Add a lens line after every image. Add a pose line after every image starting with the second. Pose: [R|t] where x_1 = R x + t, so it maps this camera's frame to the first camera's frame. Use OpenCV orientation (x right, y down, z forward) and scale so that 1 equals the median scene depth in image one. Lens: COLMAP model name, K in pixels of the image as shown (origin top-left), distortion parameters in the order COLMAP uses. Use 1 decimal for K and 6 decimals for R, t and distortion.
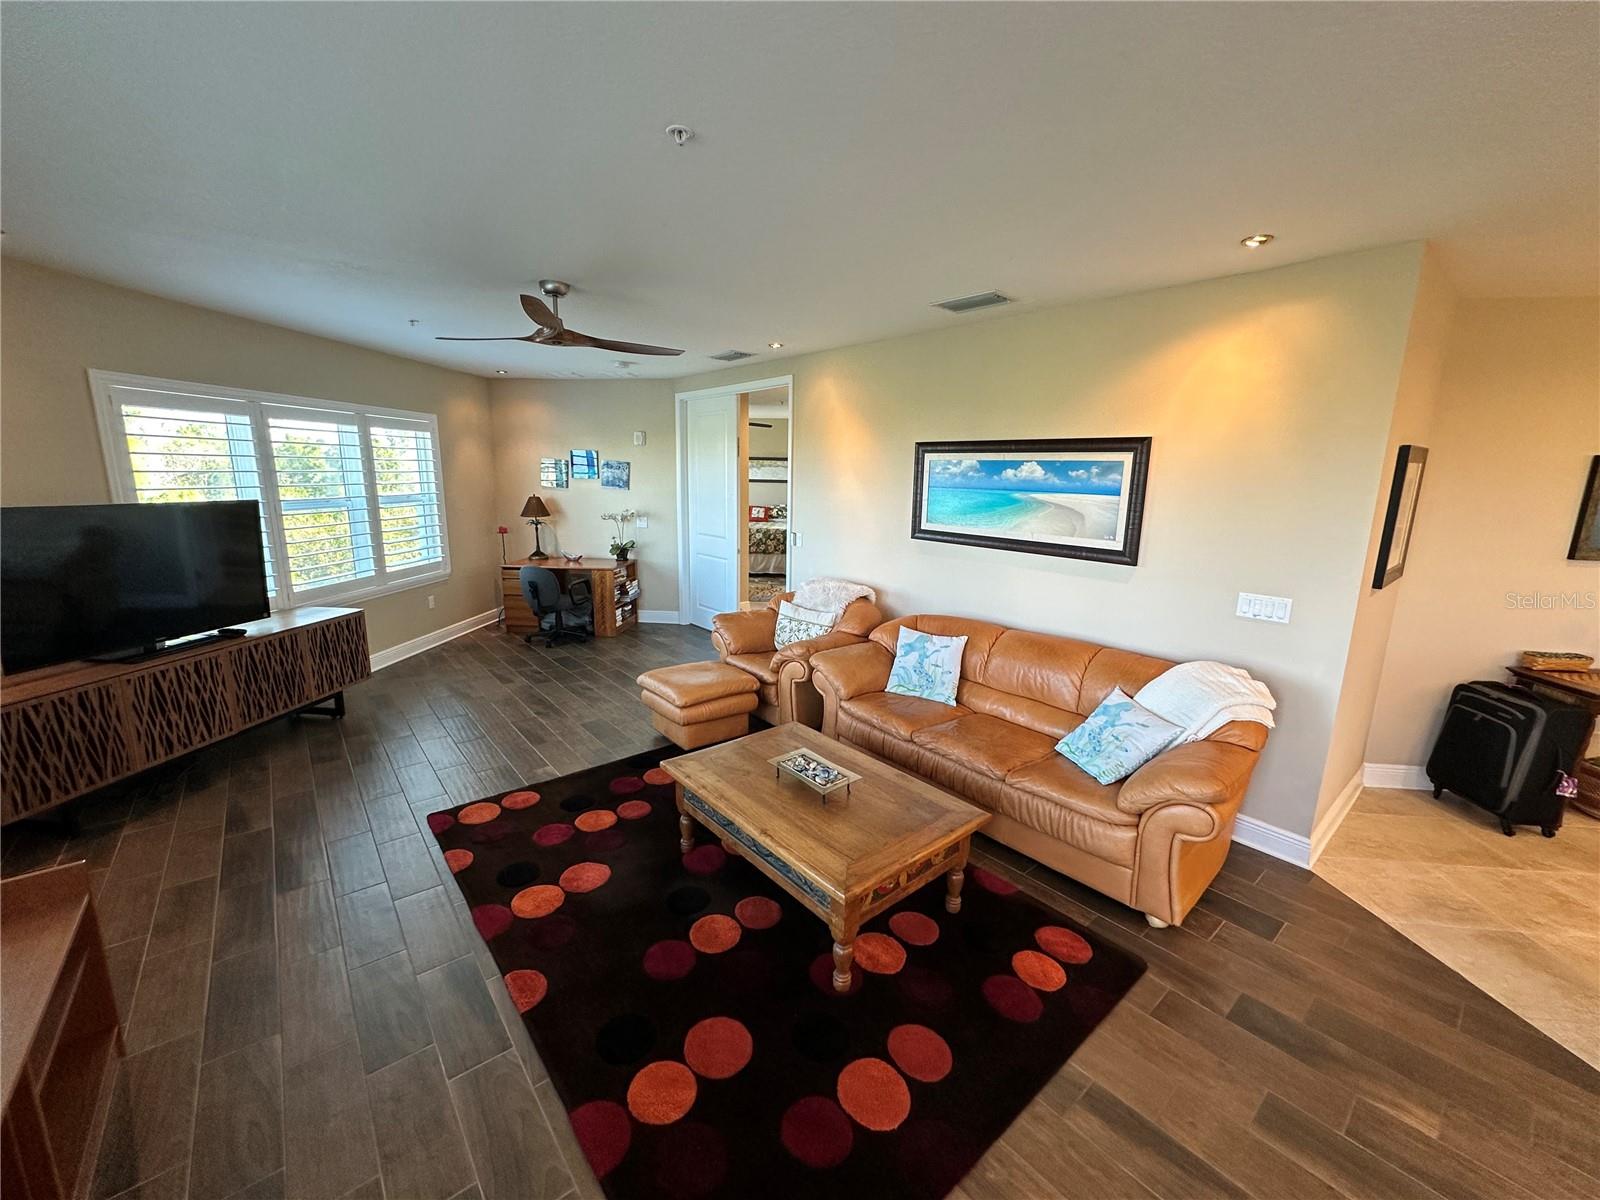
lens RADIAL K [[634.0, 0, 800.0], [0, 634.0, 600.0], [0, 0, 1]] dist [-0.003882, 0.000444]
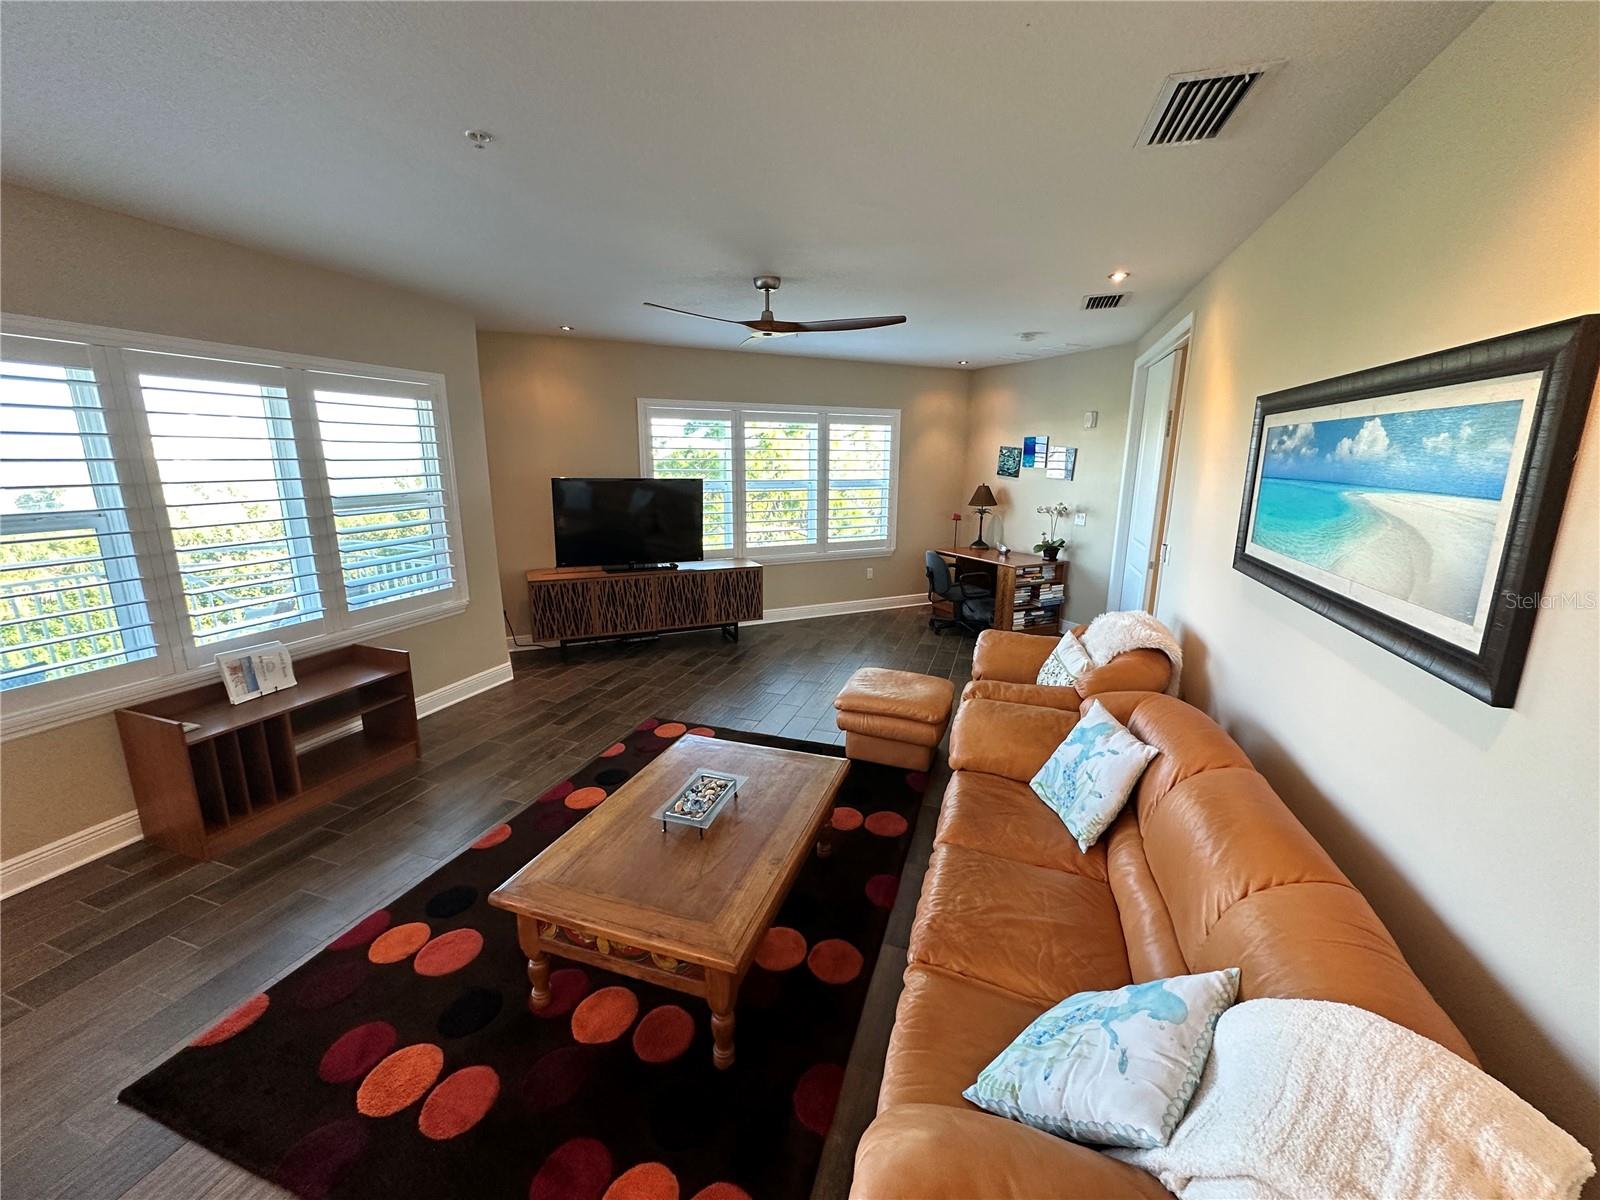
lens RADIAL K [[634.0, 0, 800.0], [0, 634.0, 600.0], [0, 0, 1]] dist [-0.003882, 0.000444]
pose [[0.524046, 0.175227, -0.833470, 0.451303], [-0.167822, 0.980665, 0.100655, -0.060715], [0.834992, 0.087127, 0.543320, 0.367862]]
